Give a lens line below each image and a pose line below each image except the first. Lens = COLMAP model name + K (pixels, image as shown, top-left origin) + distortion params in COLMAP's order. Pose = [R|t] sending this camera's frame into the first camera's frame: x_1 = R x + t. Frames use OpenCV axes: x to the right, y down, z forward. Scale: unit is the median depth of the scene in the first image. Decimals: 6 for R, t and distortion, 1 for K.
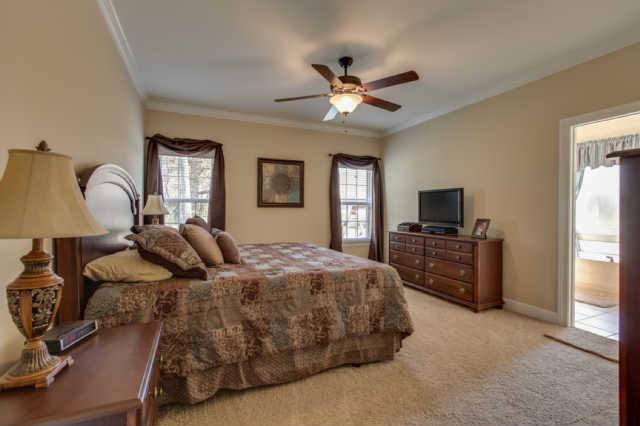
lens RADIAL K [[288.6, 0, 323.1], [0, 288.6, 214.5], [0, 0, 1]] dist [0.002902, -0.000340]
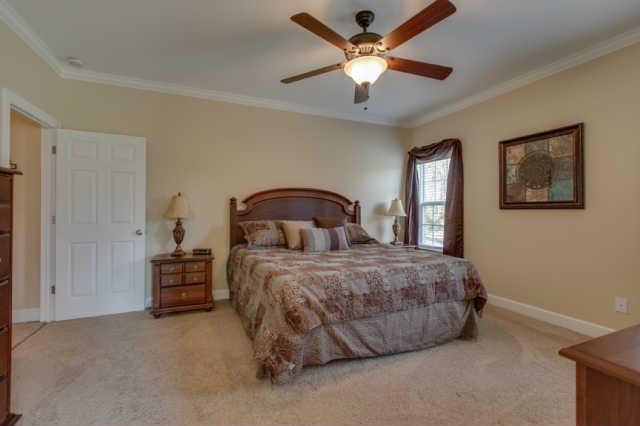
lens RADIAL K [[288.6, 0, 319.4], [0, 288.6, 210.1], [0, 0, 1]] dist [0.002902, -0.000340]
pose [[-0.029244, -0.003996, -0.999564, 0.566141], [-0.020810, 0.999778, -0.003388, -0.011498], [0.999356, 0.020701, -0.029320, 0.610148]]
